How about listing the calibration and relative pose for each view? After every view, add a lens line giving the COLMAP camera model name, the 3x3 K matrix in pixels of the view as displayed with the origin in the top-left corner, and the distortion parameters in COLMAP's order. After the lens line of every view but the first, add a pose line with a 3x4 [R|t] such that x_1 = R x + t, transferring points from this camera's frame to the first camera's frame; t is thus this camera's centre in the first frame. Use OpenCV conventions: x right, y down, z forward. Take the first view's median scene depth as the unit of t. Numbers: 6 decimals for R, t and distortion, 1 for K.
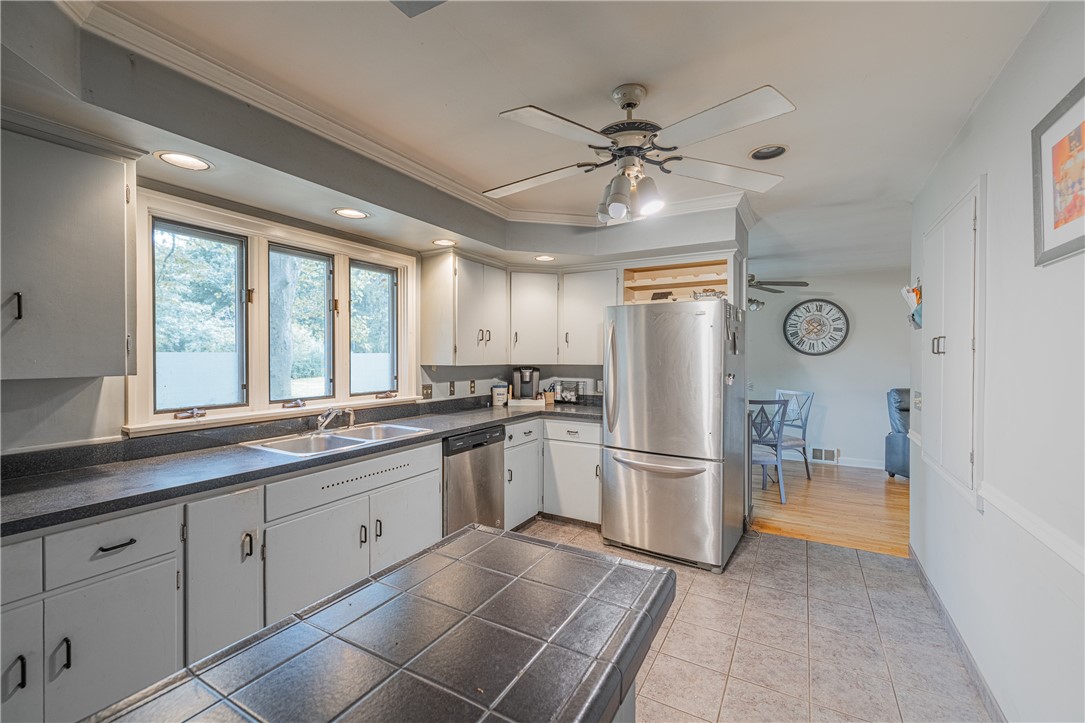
lens RADIAL K [[463.6, 0, 545.6], [0, 463.6, 358.6], [0, 0, 1]] dist [0.001409, -0.000835]
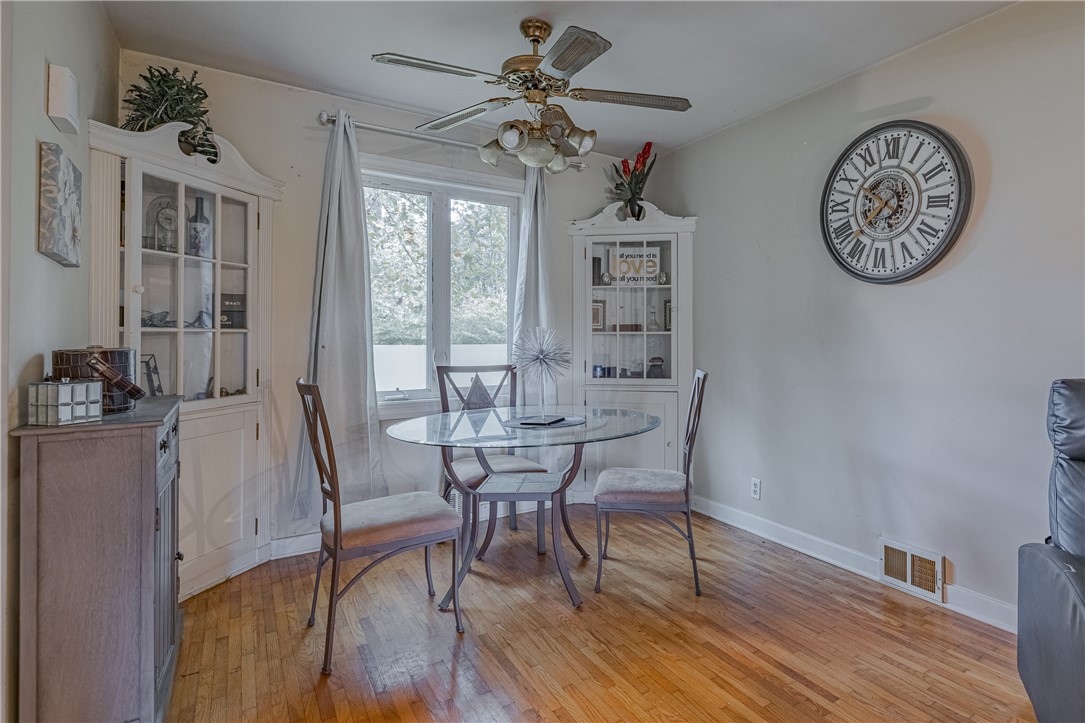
lens RADIAL K [[579.3, 0, 655.4], [0, 579.3, 334.0], [0, 0, 1]] dist [0.002933, 0.000264]
pose [[0.909083, 0.004479, -0.416590, 0.861440], [-0.011422, 0.999834, -0.014177, 0.057699], [0.416458, 0.017646, 0.908984, 0.745217]]
